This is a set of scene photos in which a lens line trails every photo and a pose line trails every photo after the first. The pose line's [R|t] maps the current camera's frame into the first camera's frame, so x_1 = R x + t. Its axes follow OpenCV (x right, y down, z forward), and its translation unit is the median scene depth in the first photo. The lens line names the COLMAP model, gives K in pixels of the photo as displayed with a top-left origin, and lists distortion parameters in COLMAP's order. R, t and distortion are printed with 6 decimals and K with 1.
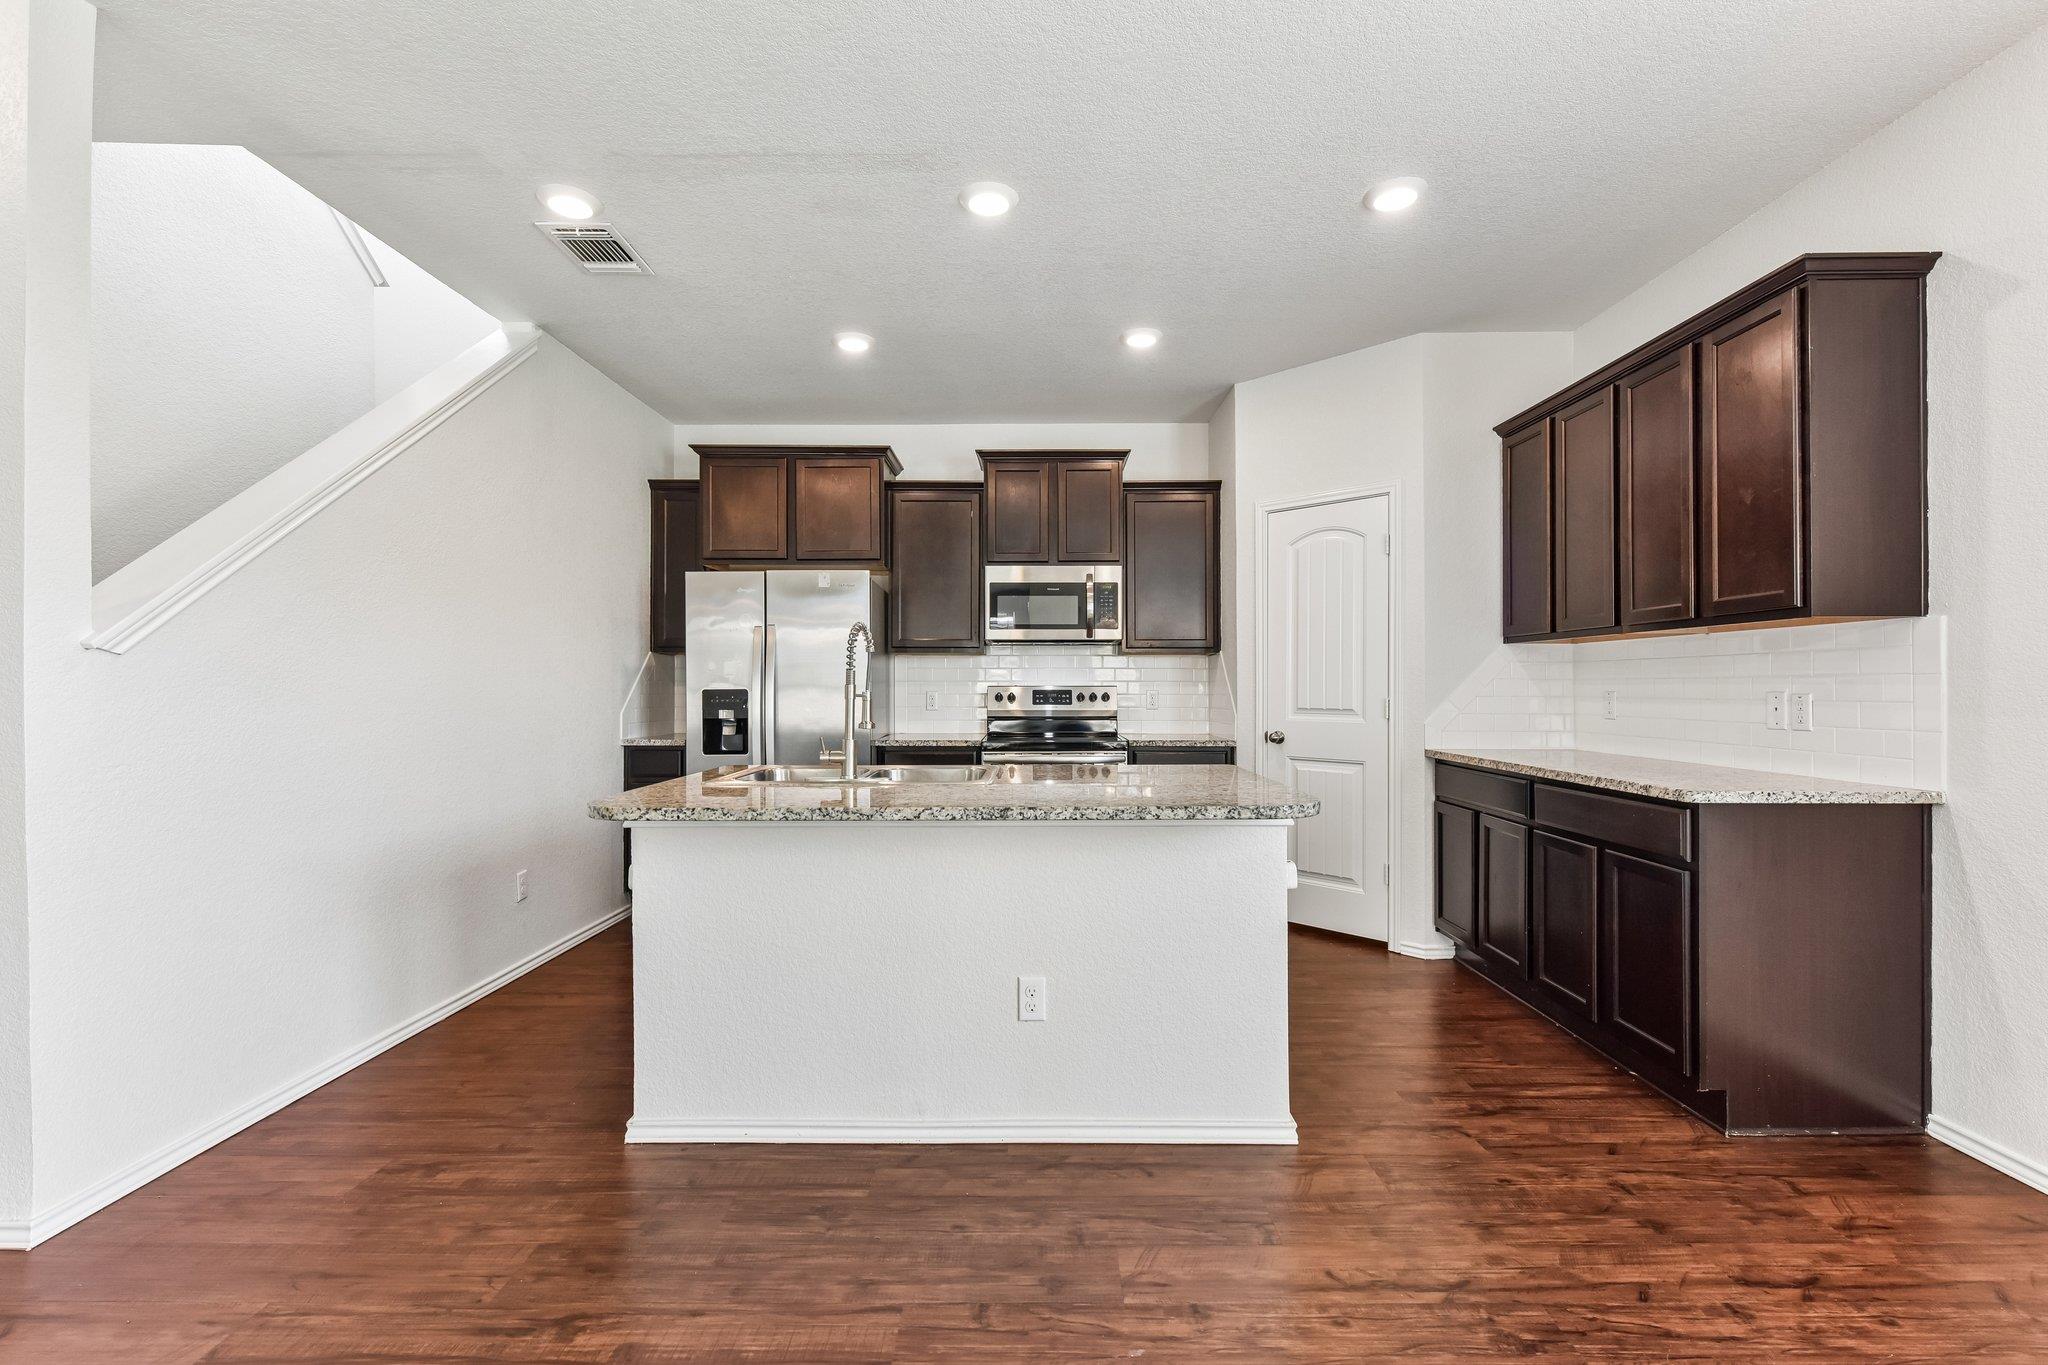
lens RADIAL K [[888.4, 0, 1029.1], [0, 888.4, 681.7], [0, 0, 1]] dist [-0.002099, 0.000739]
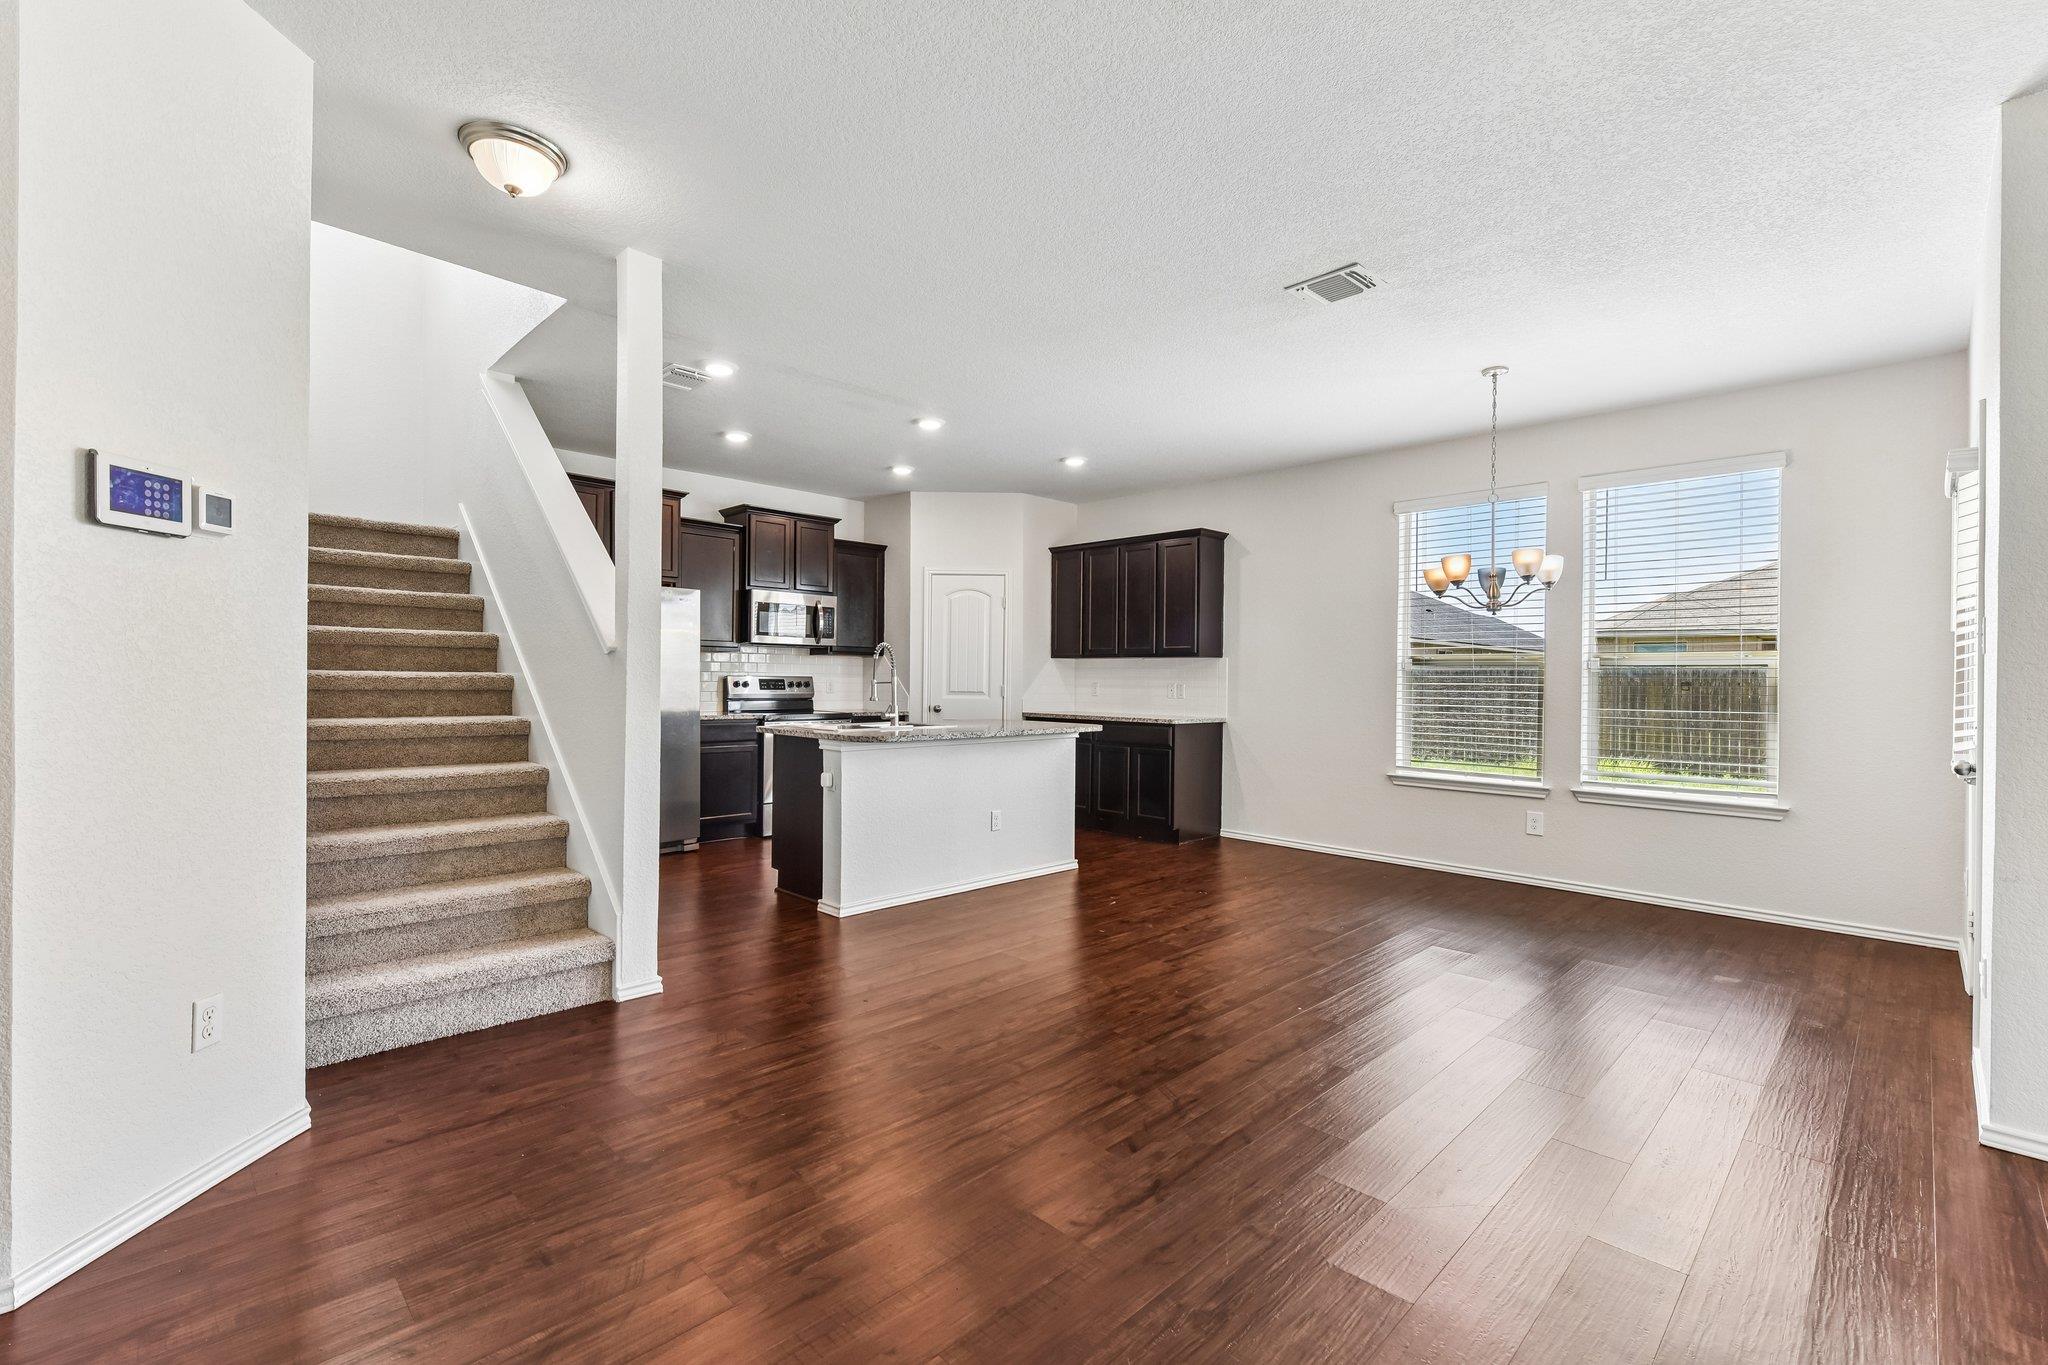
lens RADIAL K [[888.4, 0, 1040.8], [0, 888.4, 683.5], [0, 0, 1]] dist [-0.002099, 0.000739]
pose [[0.697634, 0.006650, 0.716423, -0.892583], [-0.016157, 0.999849, 0.006452, 0.000664], [-0.716272, -0.016076, 0.697636, -0.361166]]
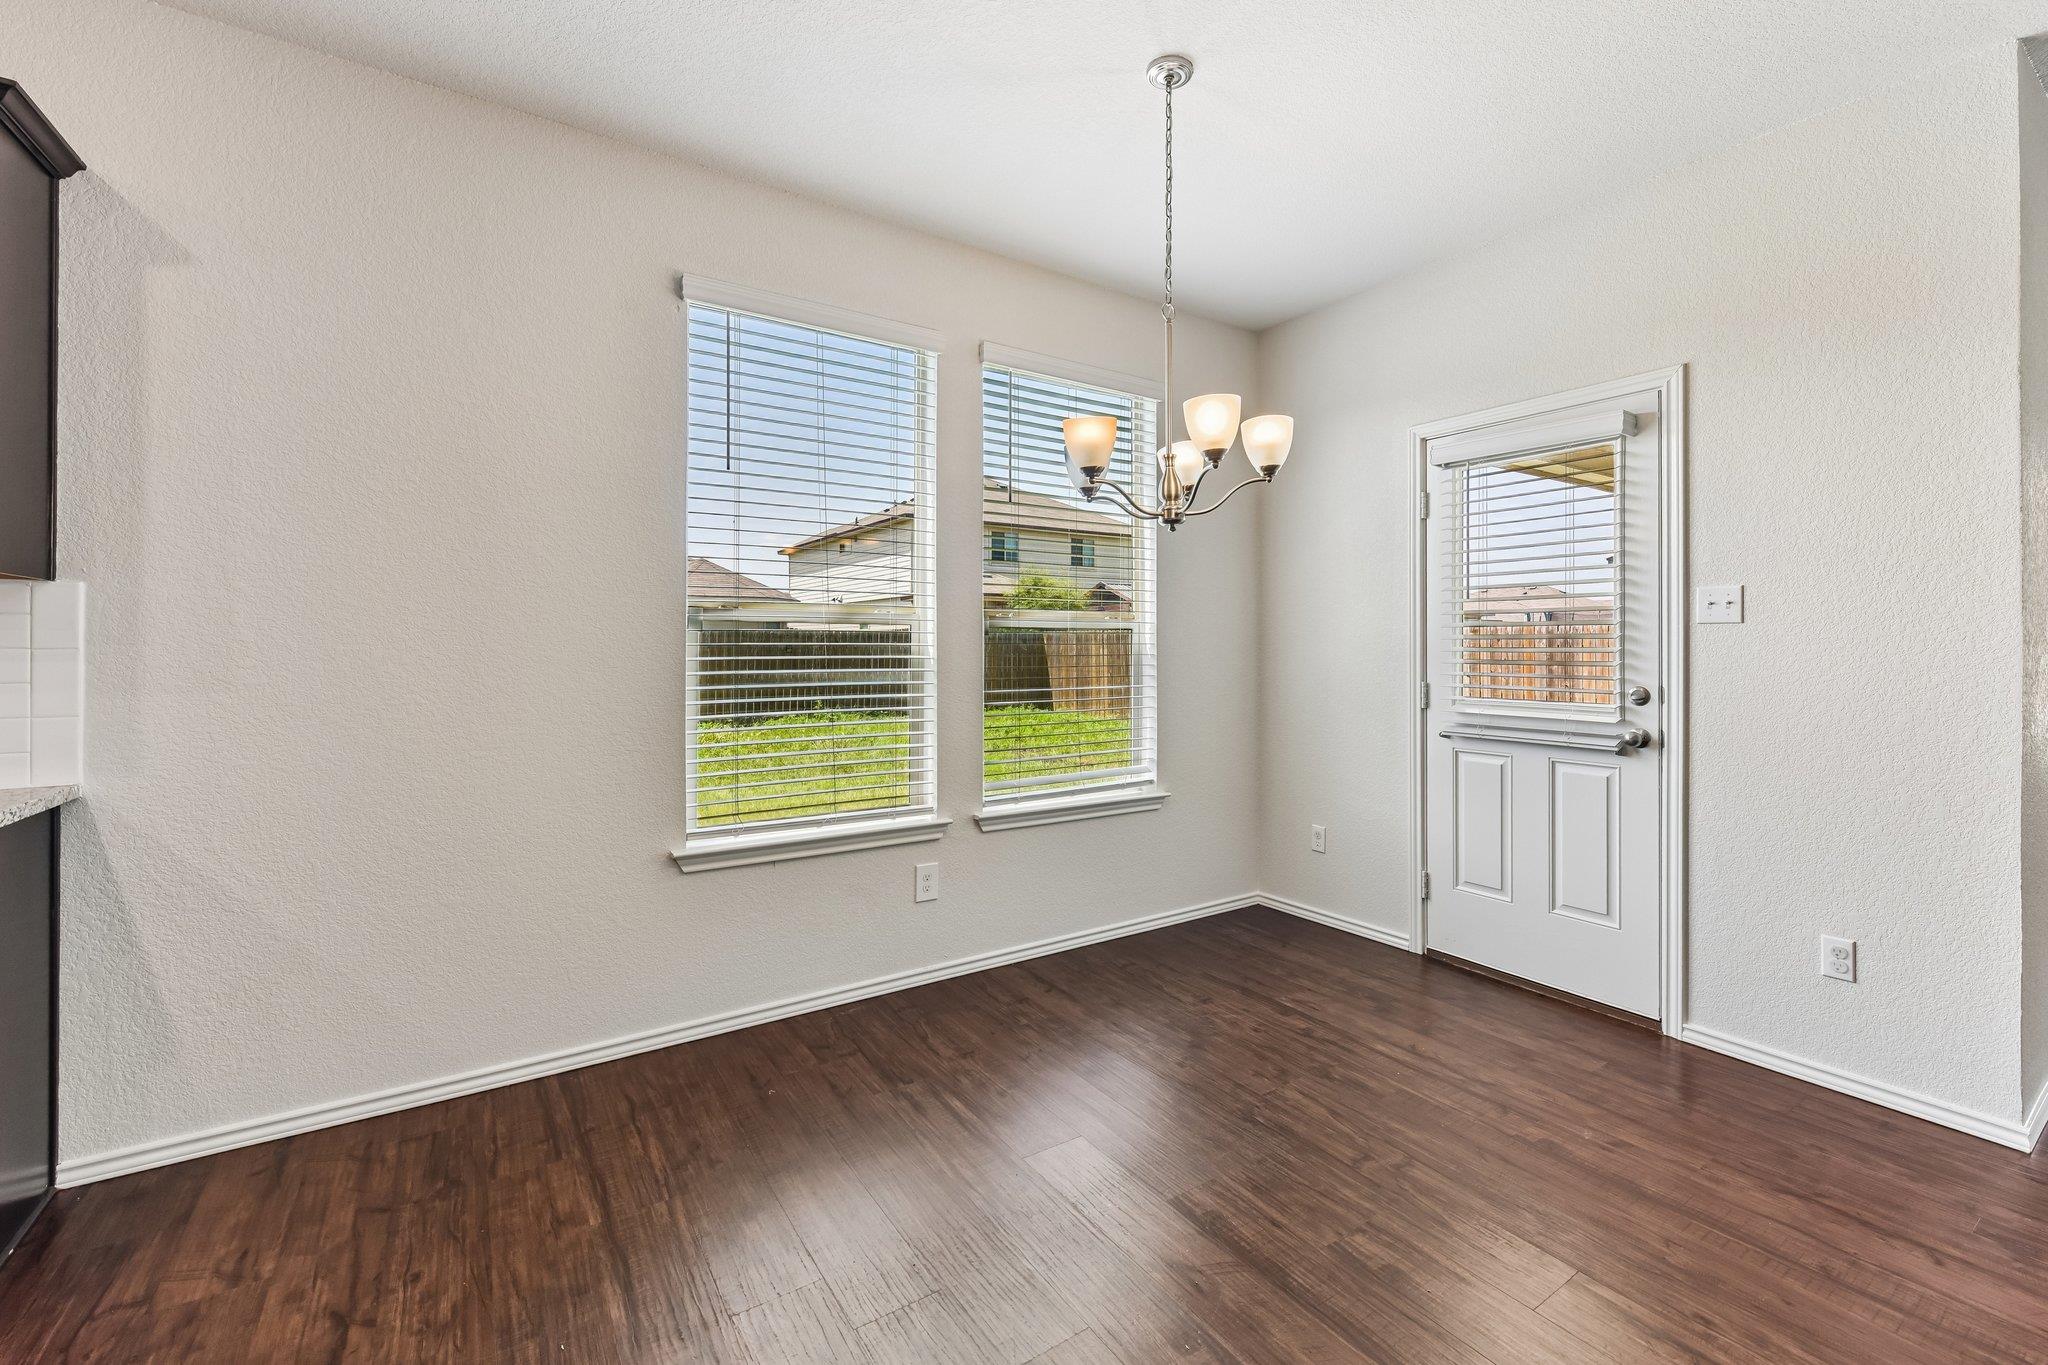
lens RADIAL K [[837.7, 0, 1049.1], [0, 837.7, 647.1], [0, 0, 1]] dist [-0.007811, -0.000263]
pose [[-0.577507, 0.005383, 0.816368, -0.110435], [-0.006569, 0.999915, -0.011241, -0.004575], [-0.816359, -0.011854, -0.577423, 0.410492]]
